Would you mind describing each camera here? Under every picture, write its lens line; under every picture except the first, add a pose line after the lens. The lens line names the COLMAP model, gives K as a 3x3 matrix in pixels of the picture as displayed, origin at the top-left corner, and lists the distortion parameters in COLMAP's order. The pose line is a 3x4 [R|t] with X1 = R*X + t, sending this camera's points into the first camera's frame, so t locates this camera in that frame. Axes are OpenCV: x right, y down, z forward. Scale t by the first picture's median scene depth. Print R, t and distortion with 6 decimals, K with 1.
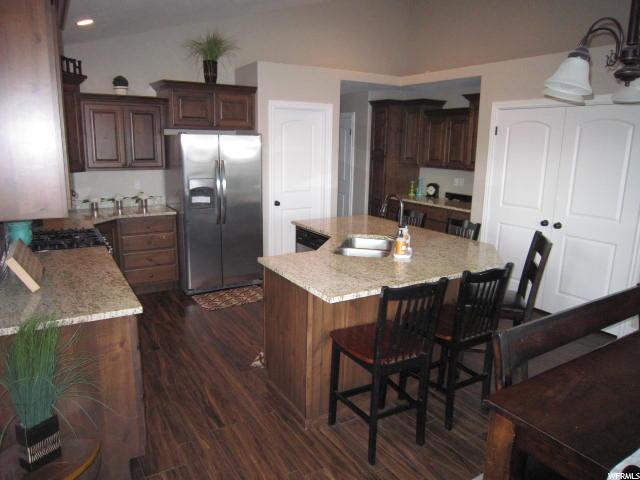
lens RADIAL K [[459.9, 0, 320.0], [0, 459.9, 240.0], [0, 0, 1]] dist [-0.003603, 0.001984]
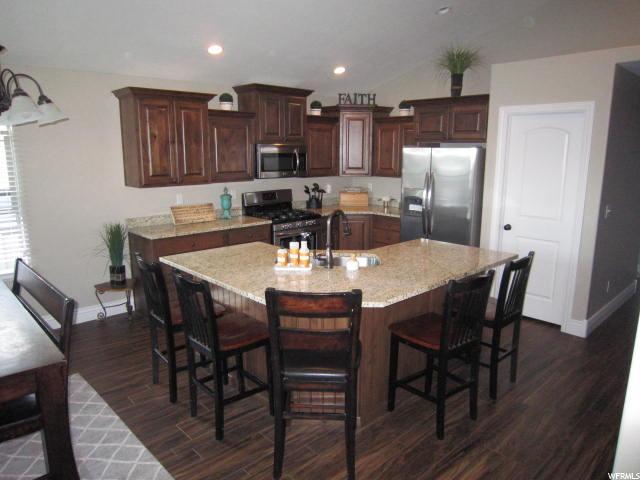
lens RADIAL K [[459.9, 0, 320.0], [0, 459.9, 240.0], [0, 0, 1]] dist [-0.003603, 0.001984]
pose [[0.980805, -0.041340, 0.190559, -0.356772], [0.043566, 0.999022, -0.007508, 0.005816], [-0.190063, 0.015665, 0.981647, -0.024962]]
